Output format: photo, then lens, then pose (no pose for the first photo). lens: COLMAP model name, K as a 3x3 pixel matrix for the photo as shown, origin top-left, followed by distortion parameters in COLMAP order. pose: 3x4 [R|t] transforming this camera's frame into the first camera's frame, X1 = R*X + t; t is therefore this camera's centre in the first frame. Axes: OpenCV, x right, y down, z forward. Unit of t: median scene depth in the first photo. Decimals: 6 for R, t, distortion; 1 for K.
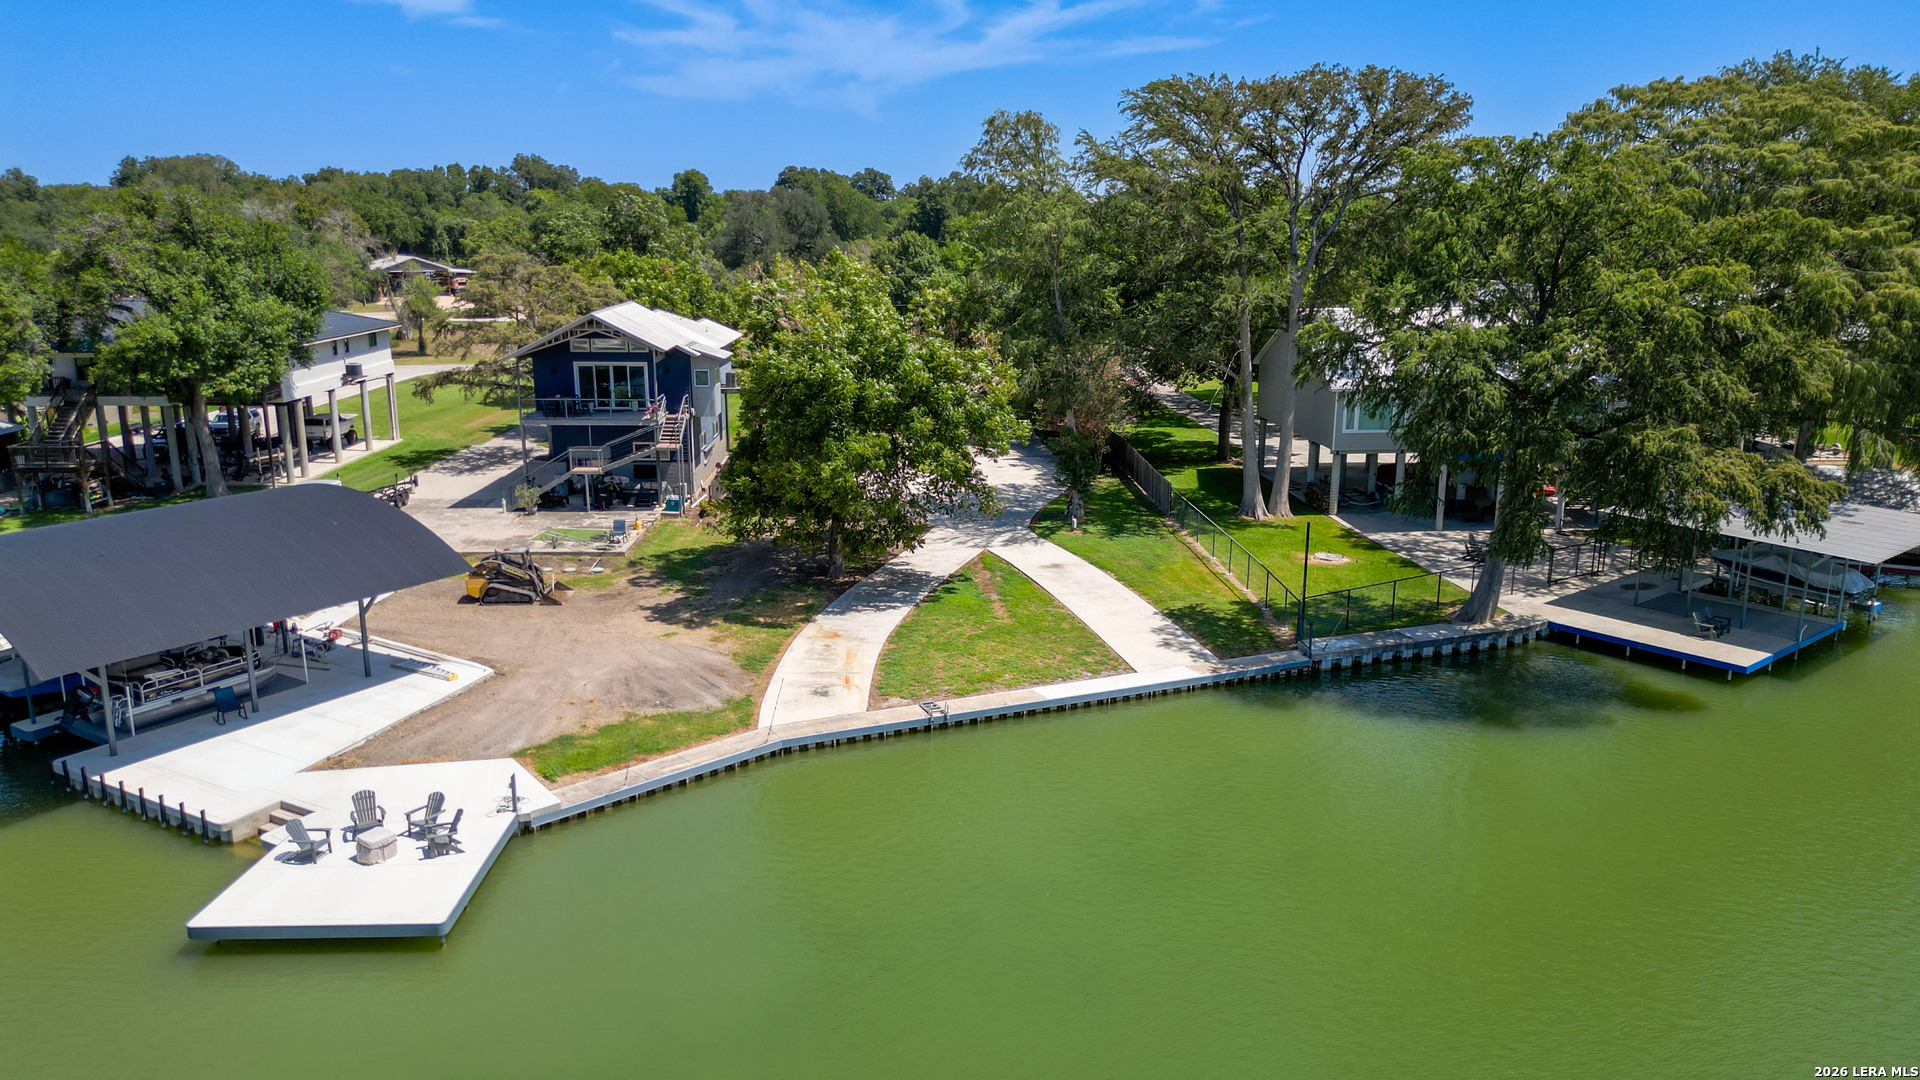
lens RADIAL K [[1352.7, 0, 954.2], [0, 1352.7, 540.2], [0, 0, 1]] dist [0.068252, -0.067761]
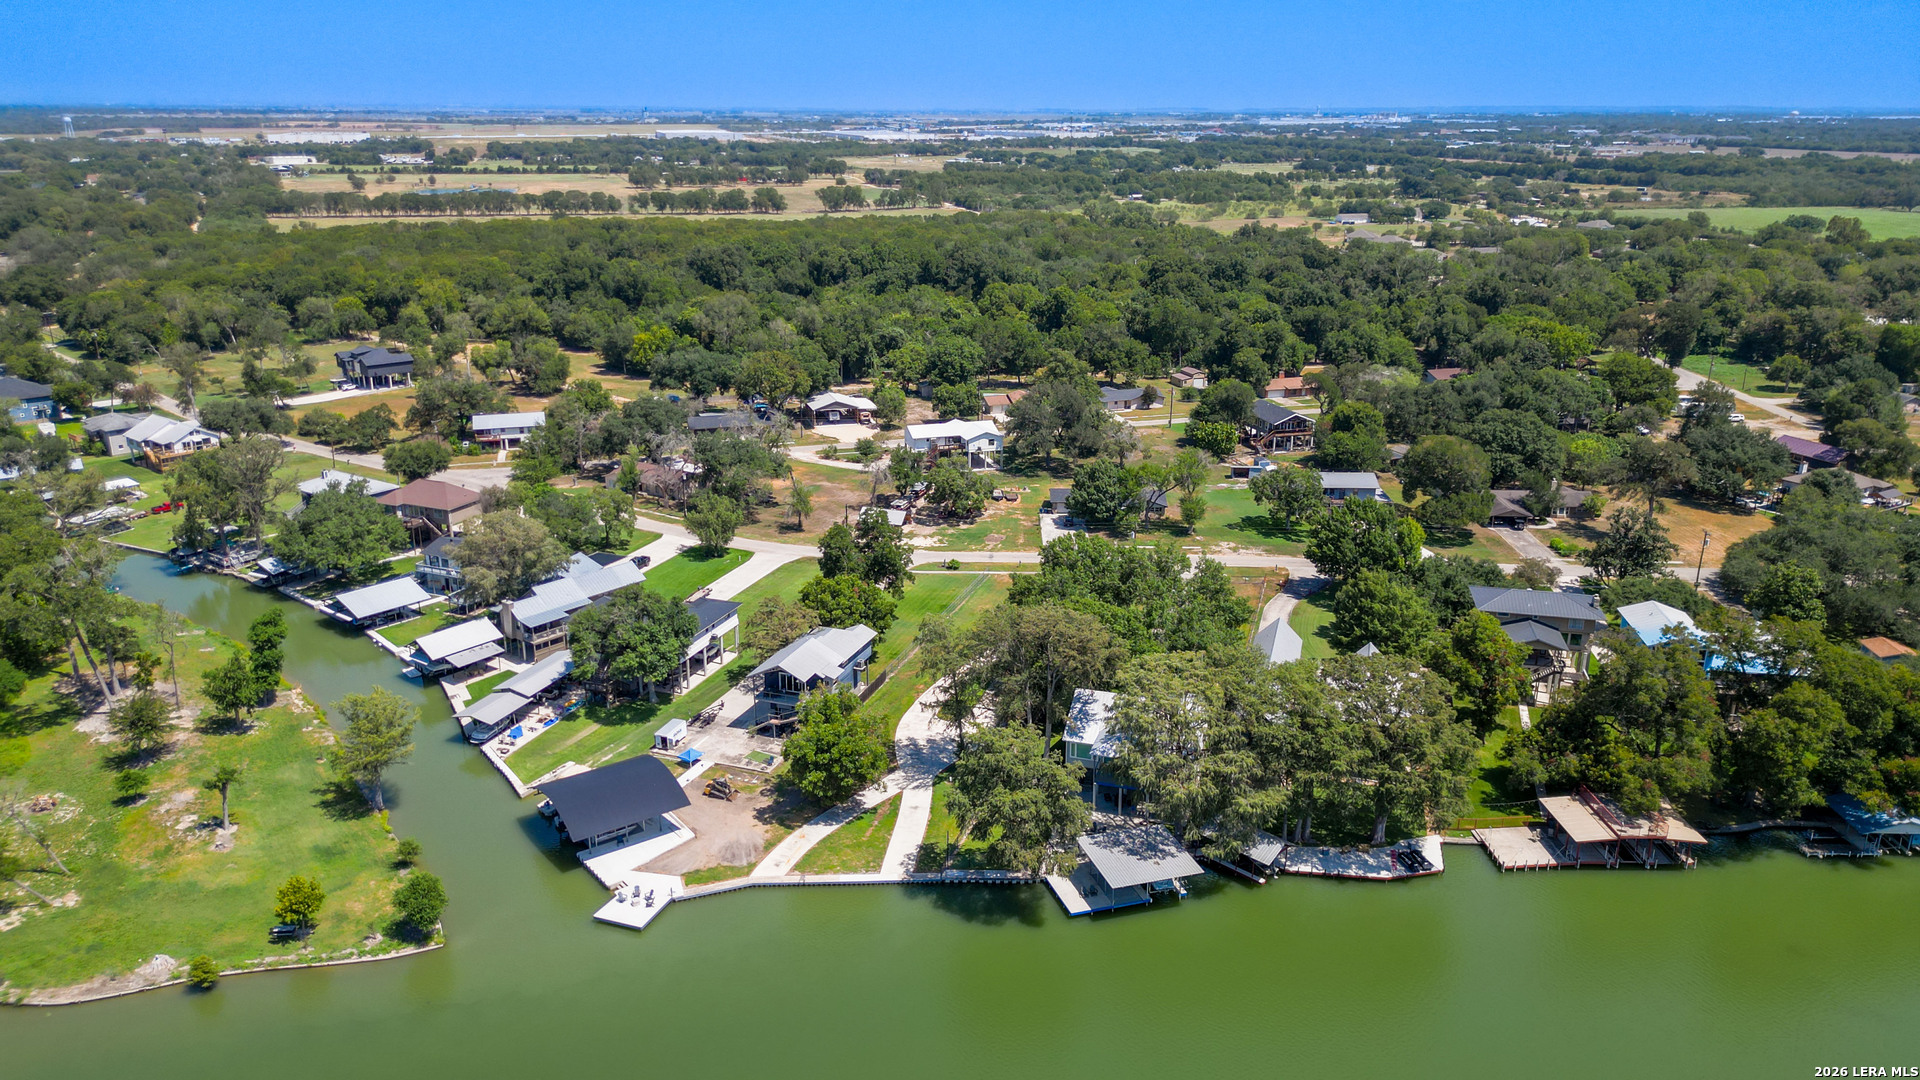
lens RADIAL K [[1352.7, 0, 972.1], [0, 1352.7, 531.7], [0, 0, 1]] dist [0.068252, -0.067761]
pose [[0.935360, 0.117082, -0.333758, 1.095319], [-0.091796, 0.991647, 0.090611, -0.835836], [0.341579, -0.054116, 0.938294, -1.523590]]
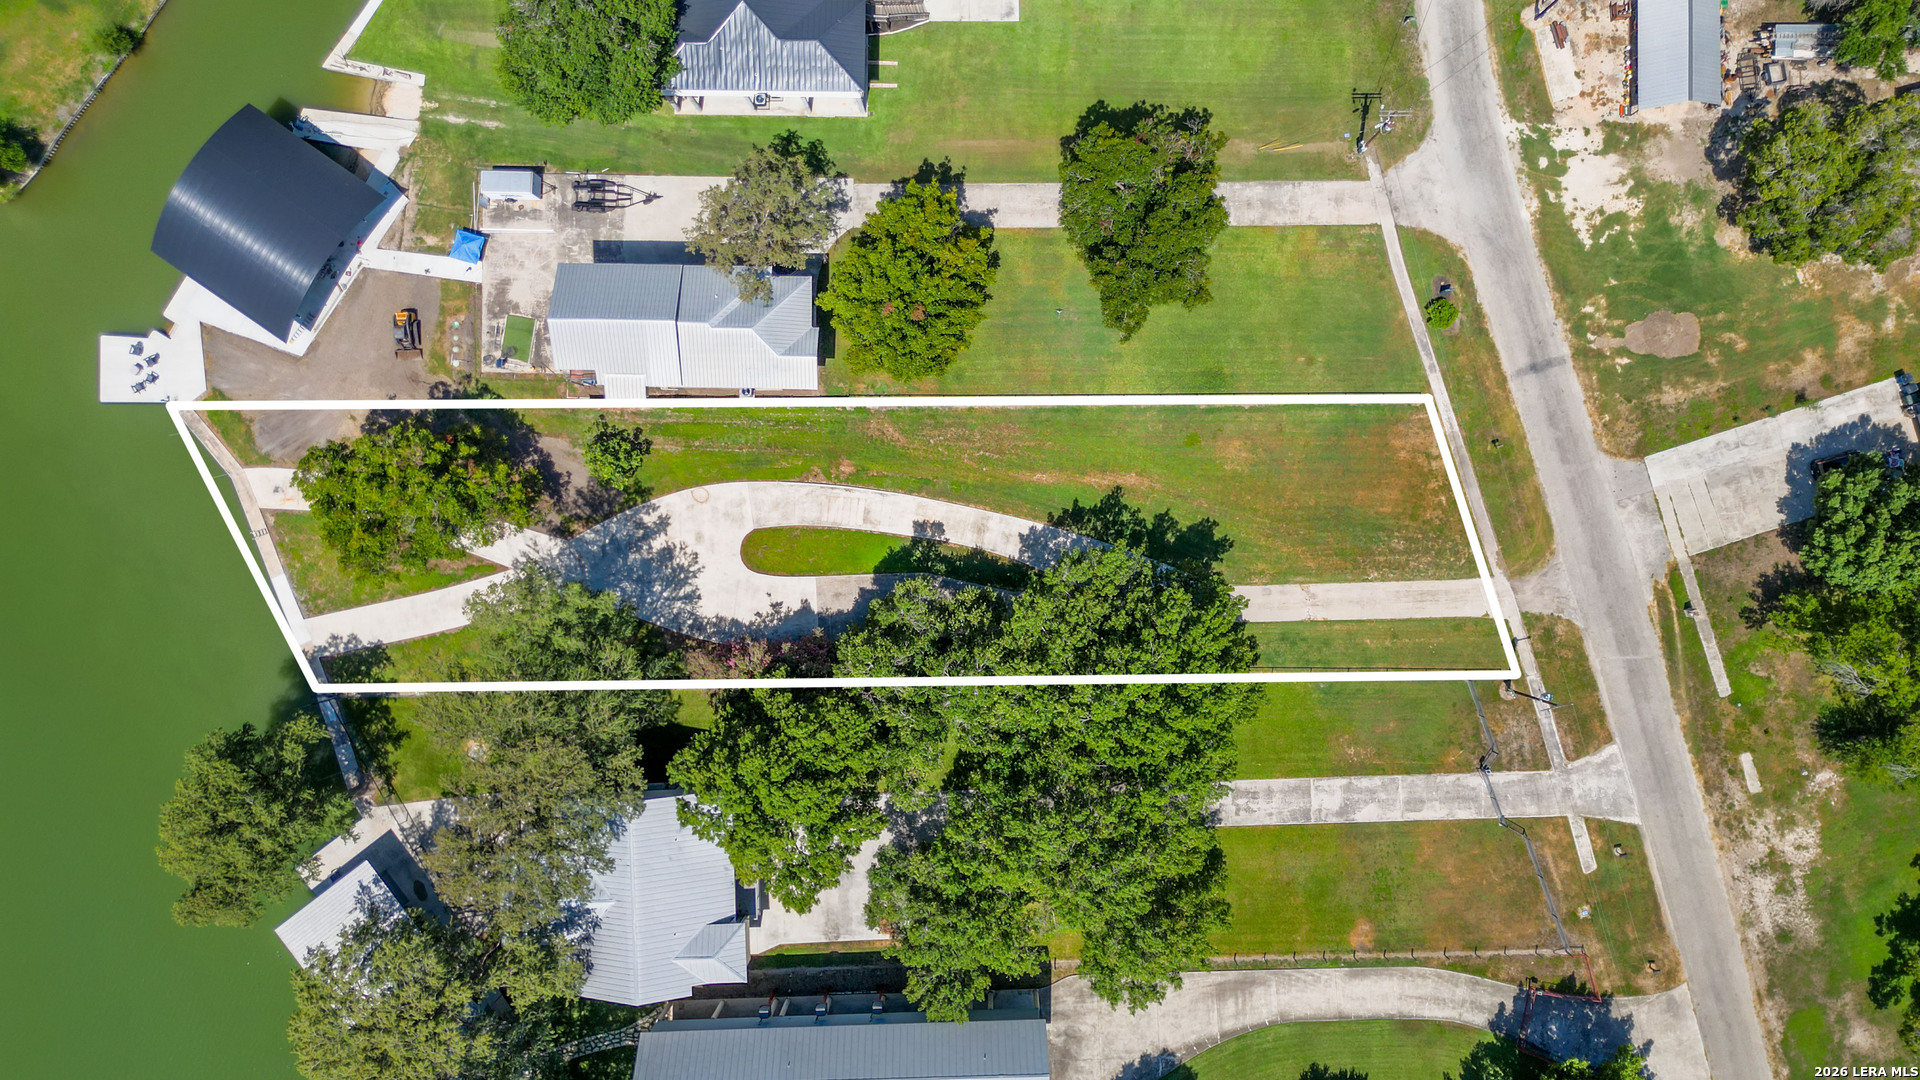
lens RADIAL K [[1352.7, 0, 966.8], [0, 1352.7, 543.6], [0, 0, 1]] dist [0.068252, -0.067761]
pose [[-0.034717, 0.999294, 0.014372, -0.066673], [-0.197641, -0.020961, 0.980050, -2.195467], [0.979660, 0.031184, 0.198229, 1.454622]]
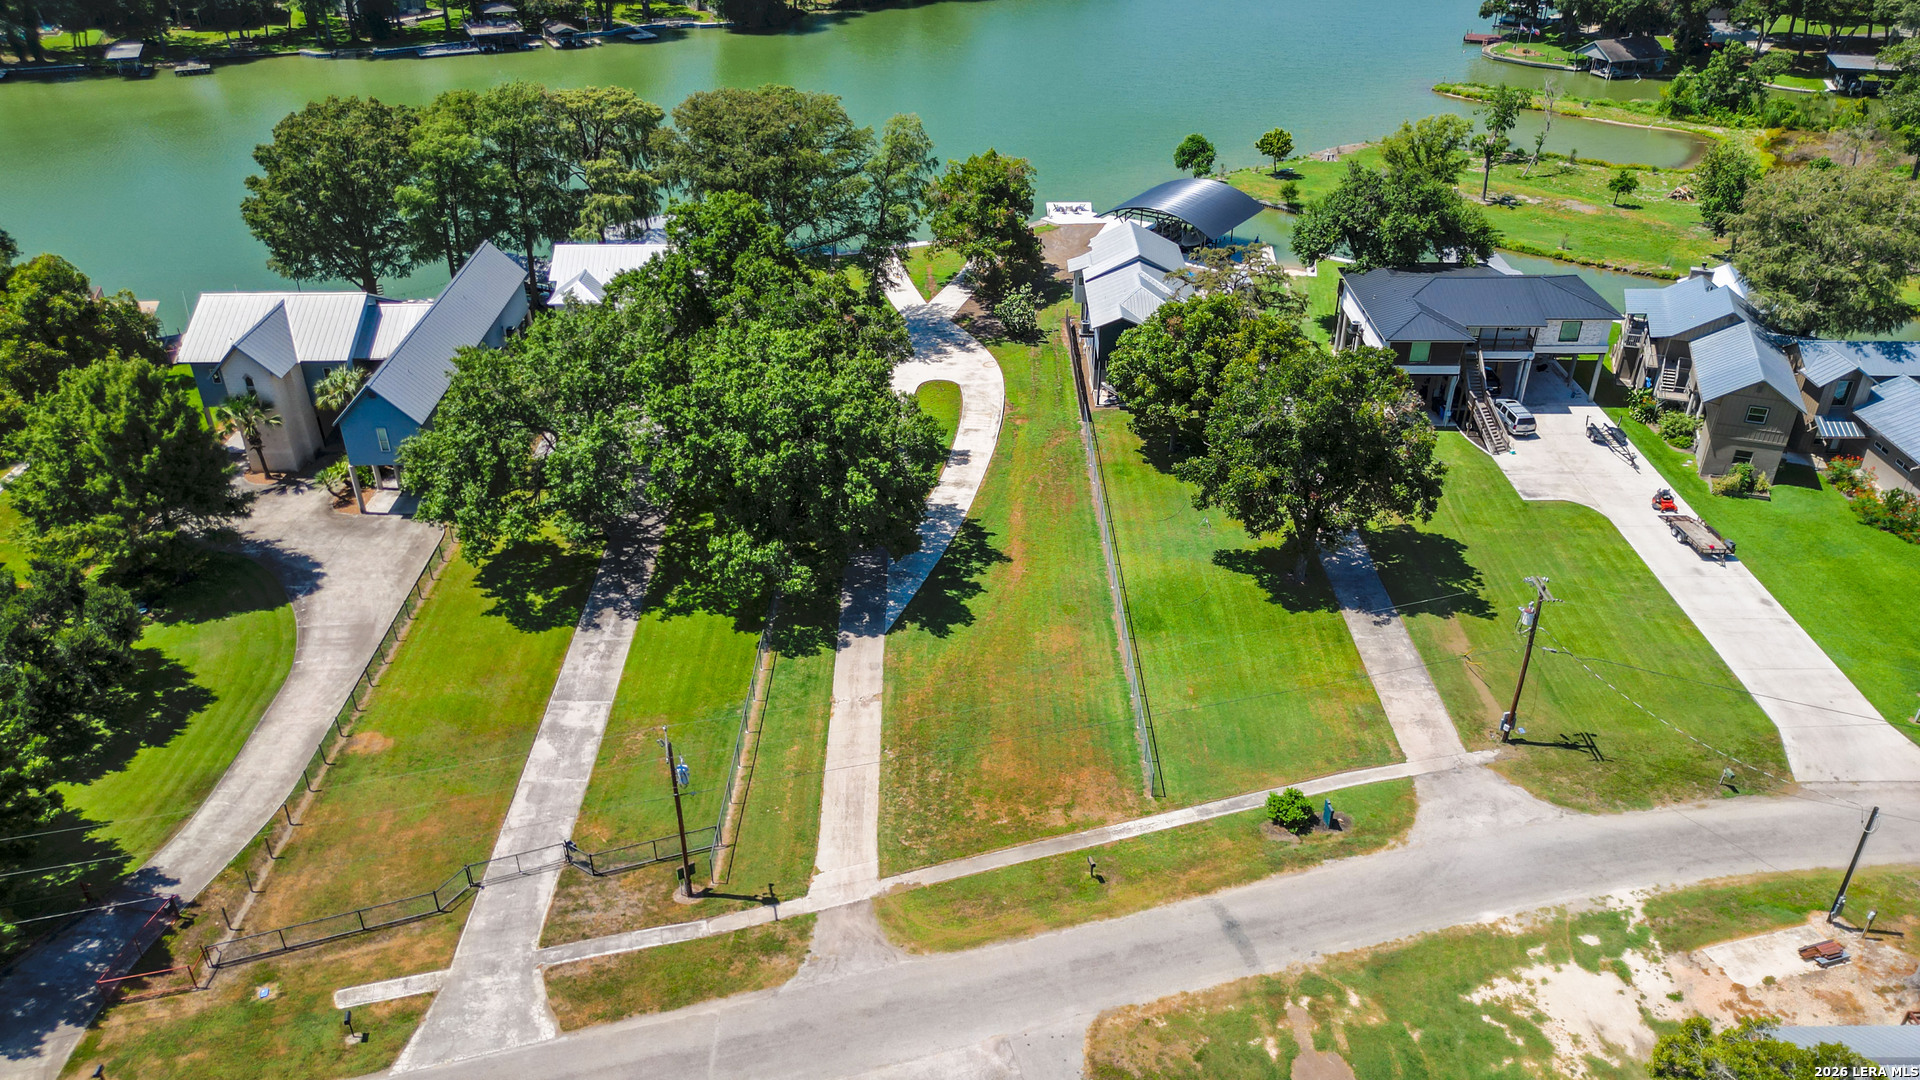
lens RADIAL K [[1352.7, 0, 947.5], [0, 1352.7, 536.3], [0, 0, 1]] dist [0.068252, -0.067761]
pose [[-0.998910, -0.016353, 0.043722, -0.127369], [0.018175, 0.726478, 0.686950, -1.424735], [-0.042997, 0.686996, -0.725388, 3.333660]]
